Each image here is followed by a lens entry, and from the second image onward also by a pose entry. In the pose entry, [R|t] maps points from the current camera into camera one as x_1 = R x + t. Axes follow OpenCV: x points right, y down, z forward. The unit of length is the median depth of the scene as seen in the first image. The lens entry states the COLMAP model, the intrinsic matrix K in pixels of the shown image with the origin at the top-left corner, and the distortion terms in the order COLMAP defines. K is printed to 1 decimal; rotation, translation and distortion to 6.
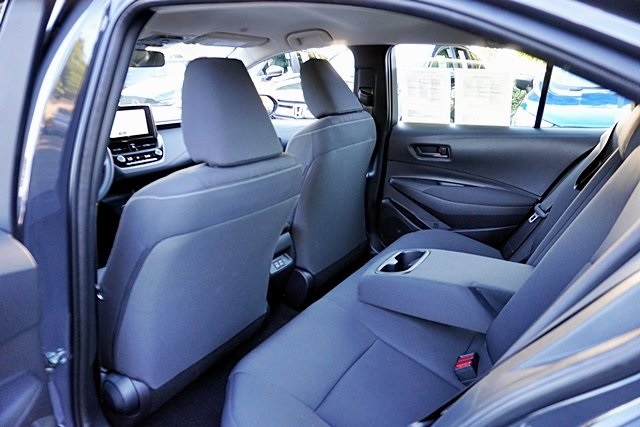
lens RADIAL K [[430.2, 0, 320.0], [0, 430.2, 213.5], [0, 0, 1]] dist [-0.042322, 0.032790]
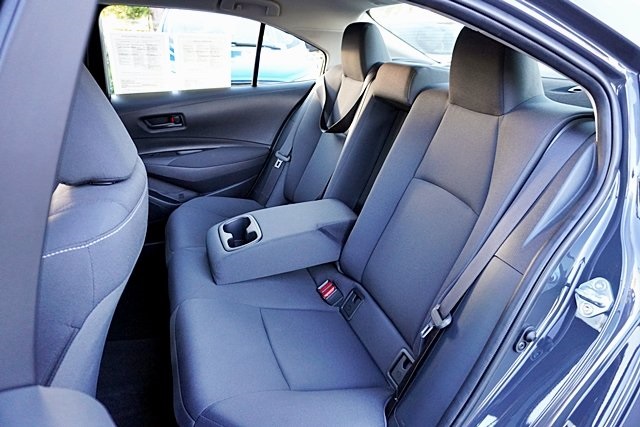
lens RADIAL K [[430.2, 0, 320.0], [0, 430.2, 213.5], [0, 0, 1]] dist [-0.042322, 0.032790]
pose [[0.597879, -0.312180, 0.738299, -0.303938], [0.238972, 0.948581, 0.207574, -0.068041], [-0.765136, 0.052328, 0.641738, 0.140147]]
